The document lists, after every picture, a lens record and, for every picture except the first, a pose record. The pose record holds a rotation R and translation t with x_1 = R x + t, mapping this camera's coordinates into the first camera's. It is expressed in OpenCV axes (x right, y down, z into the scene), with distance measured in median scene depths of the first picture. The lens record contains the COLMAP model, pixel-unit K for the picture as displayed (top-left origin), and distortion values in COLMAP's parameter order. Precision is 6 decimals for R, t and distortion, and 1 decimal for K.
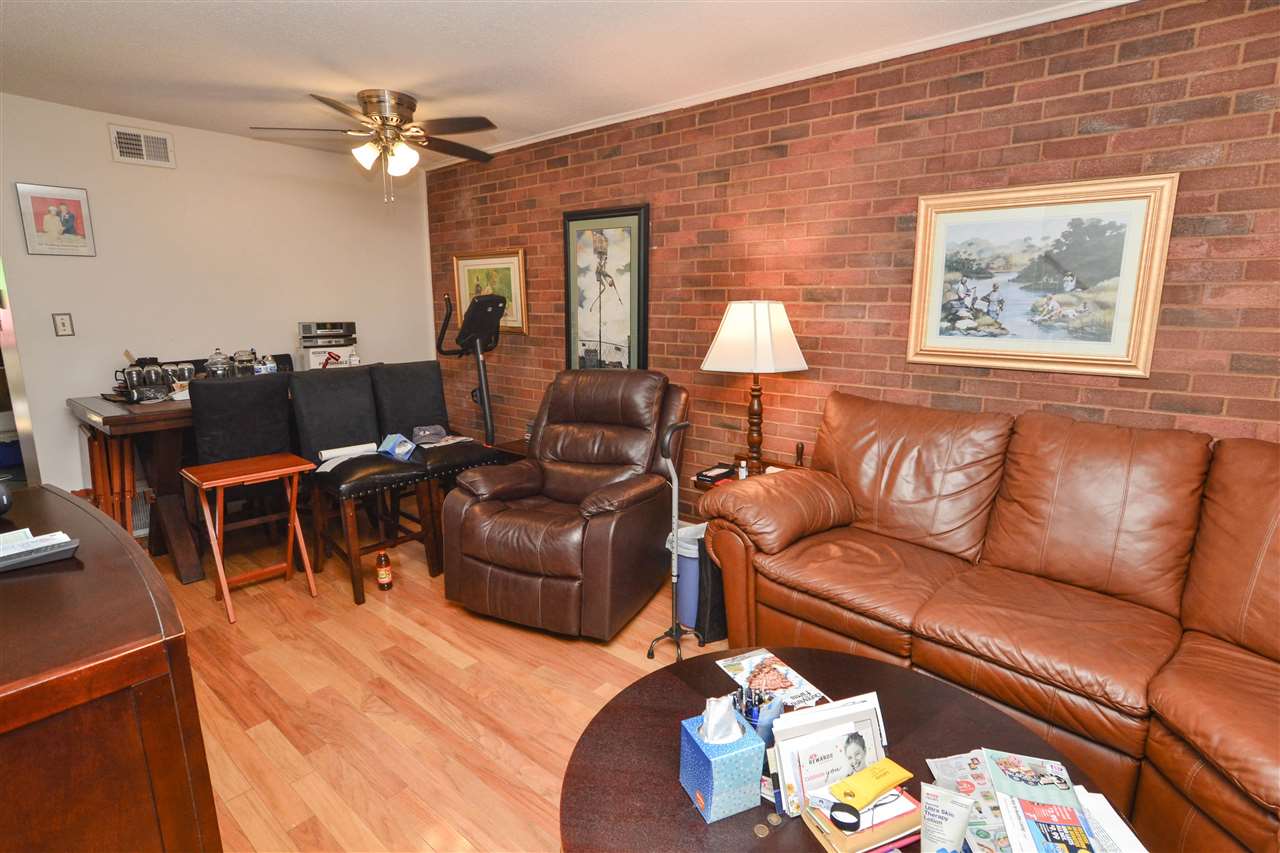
lens RADIAL K [[627.6, 0, 630.3], [0, 627.6, 420.1], [0, 0, 1]] dist [-0.033994, 0.010072]
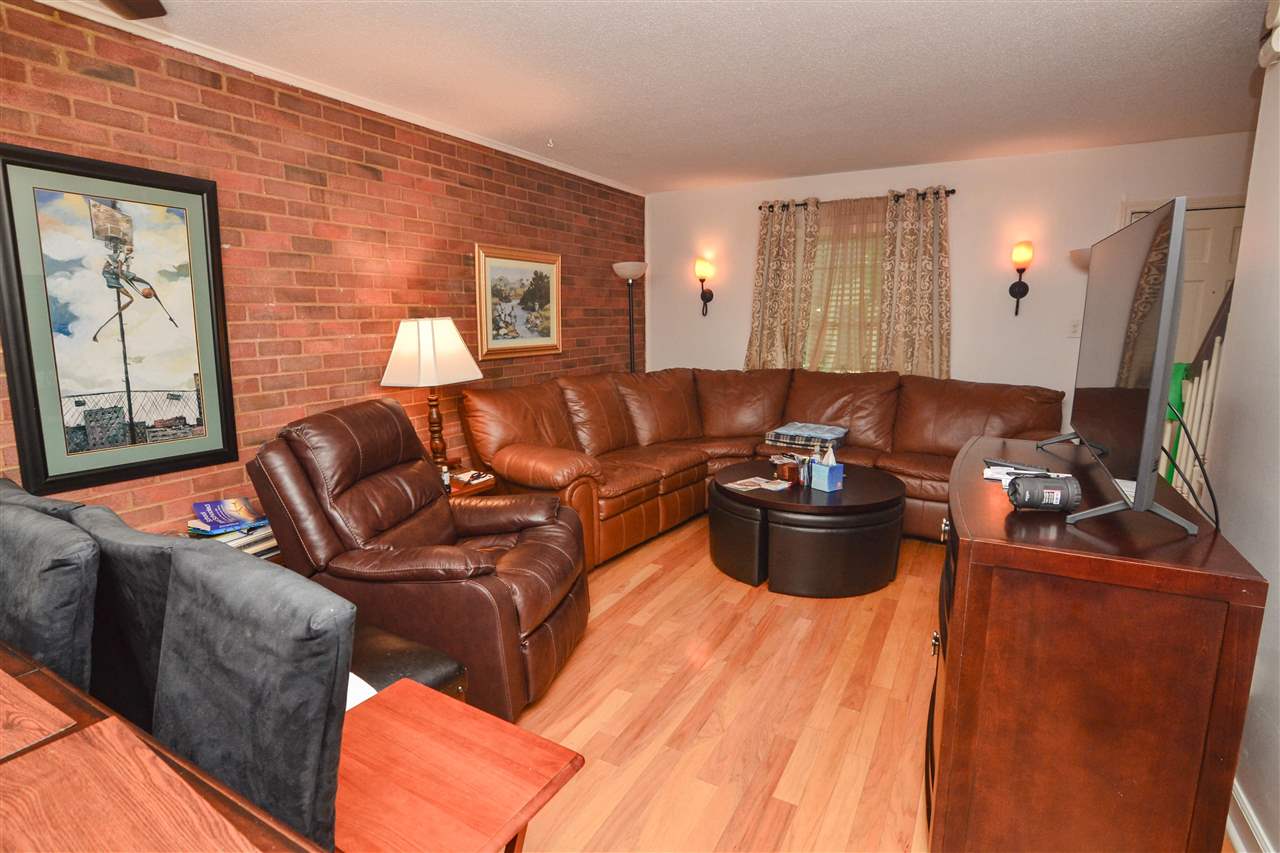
lens RADIAL K [[627.6, 0, 630.3], [0, 627.6, 420.1], [0, 0, 1]] dist [-0.033994, 0.010072]
pose [[-0.183314, -0.160016, 0.969944, -0.854648], [0.190887, 0.962089, 0.194797, -0.150037], [-0.964343, 0.220859, -0.145820, 0.786783]]
